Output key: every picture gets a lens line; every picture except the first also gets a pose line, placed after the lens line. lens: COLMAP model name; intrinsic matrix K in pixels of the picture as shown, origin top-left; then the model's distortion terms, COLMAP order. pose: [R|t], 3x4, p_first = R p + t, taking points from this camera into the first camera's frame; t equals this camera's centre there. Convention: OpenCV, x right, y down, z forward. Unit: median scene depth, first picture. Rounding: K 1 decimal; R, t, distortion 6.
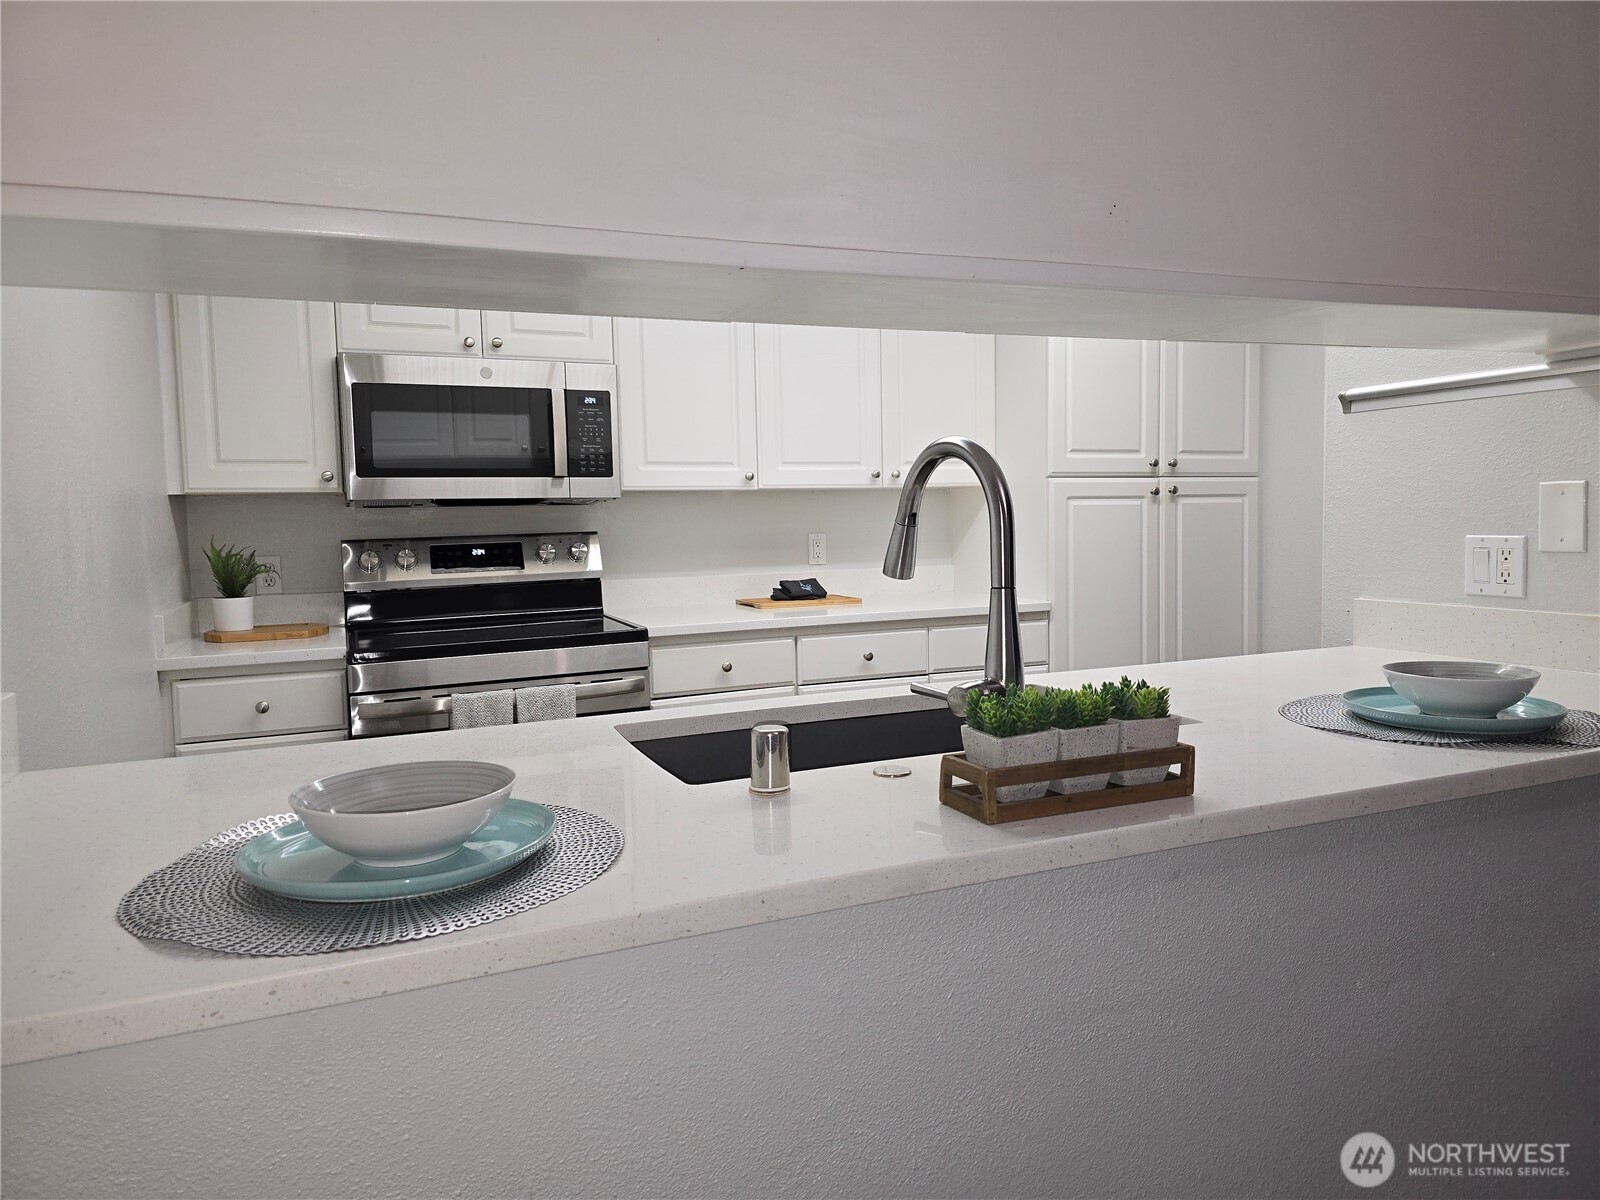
lens RADIAL K [[1072.0, 0, 800.2], [0, 1072.0, 577.4], [0, 0, 1]] dist [0.085079, -0.017862]
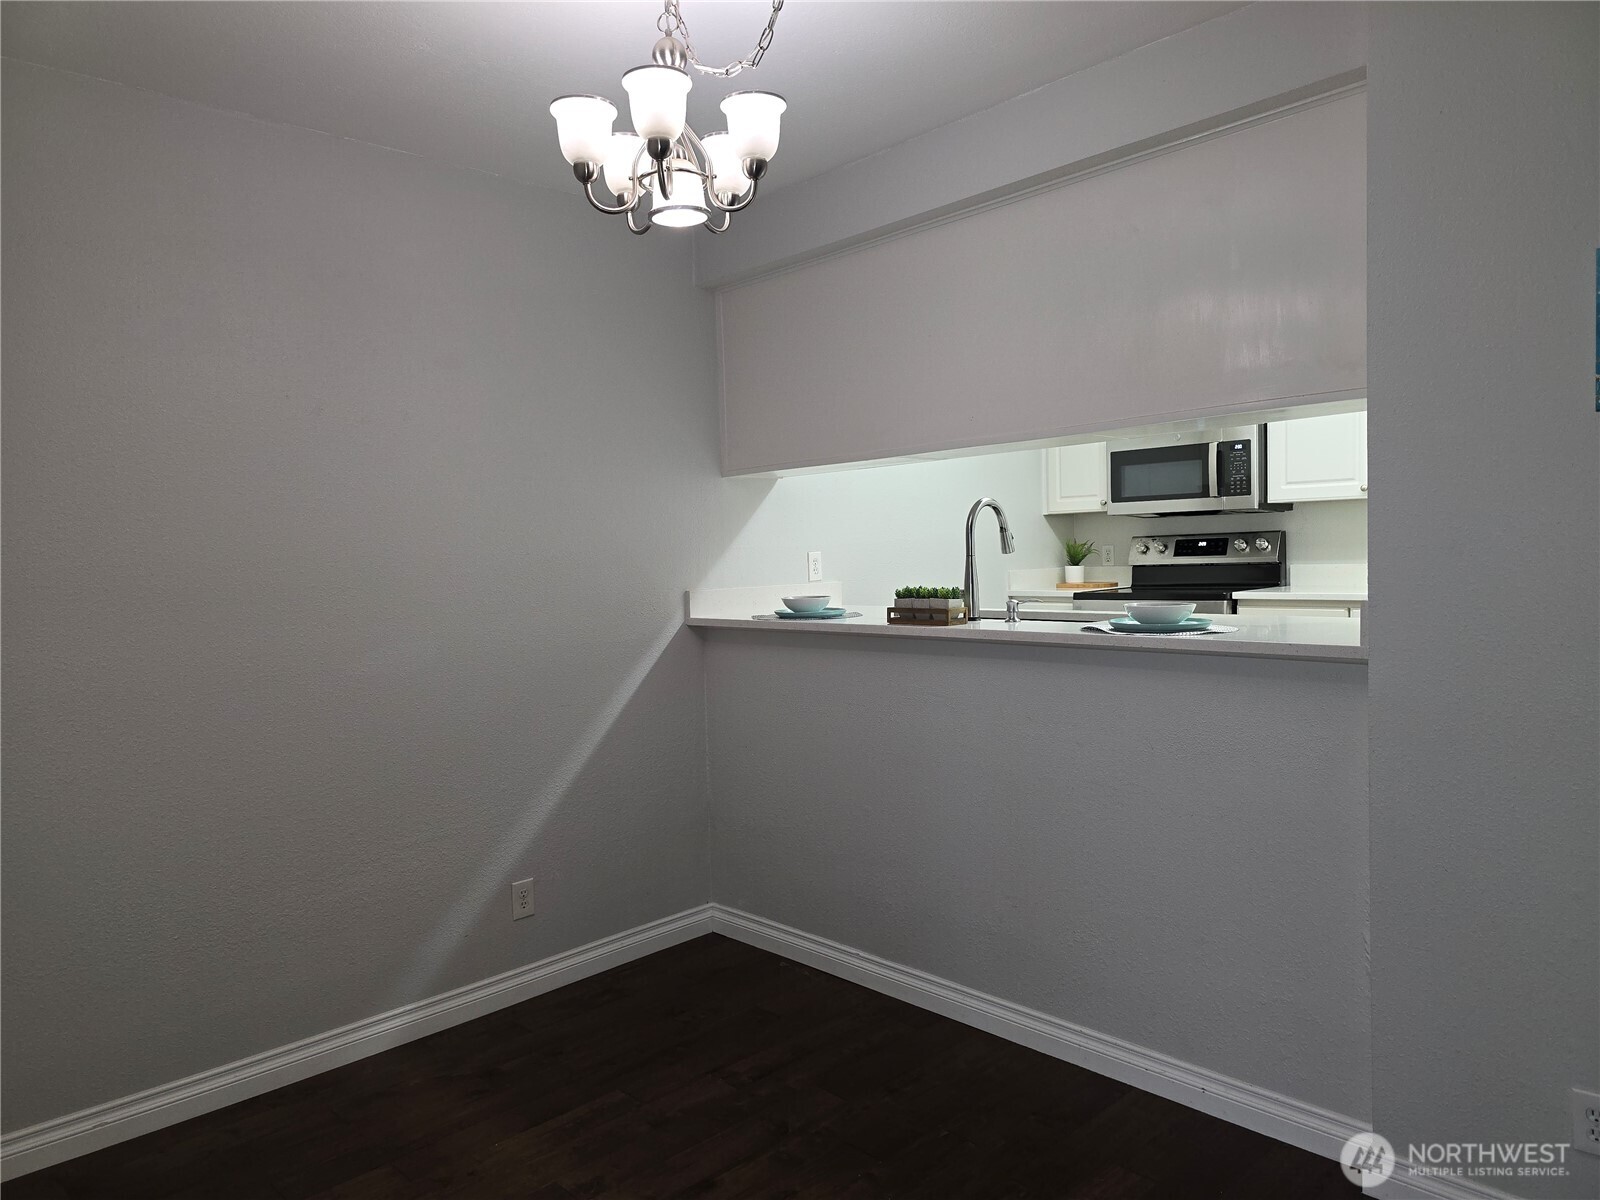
lens RADIAL K [[1072.0, 0, 807.2], [0, 1072.0, 610.8], [0, 0, 1]] dist [0.085079, -0.017862]
pose [[0.357134, 0.068881, -0.931510, 1.055387], [-0.033372, 0.997581, 0.060972, -0.002768], [0.933457, 0.009311, 0.358569, -0.139186]]
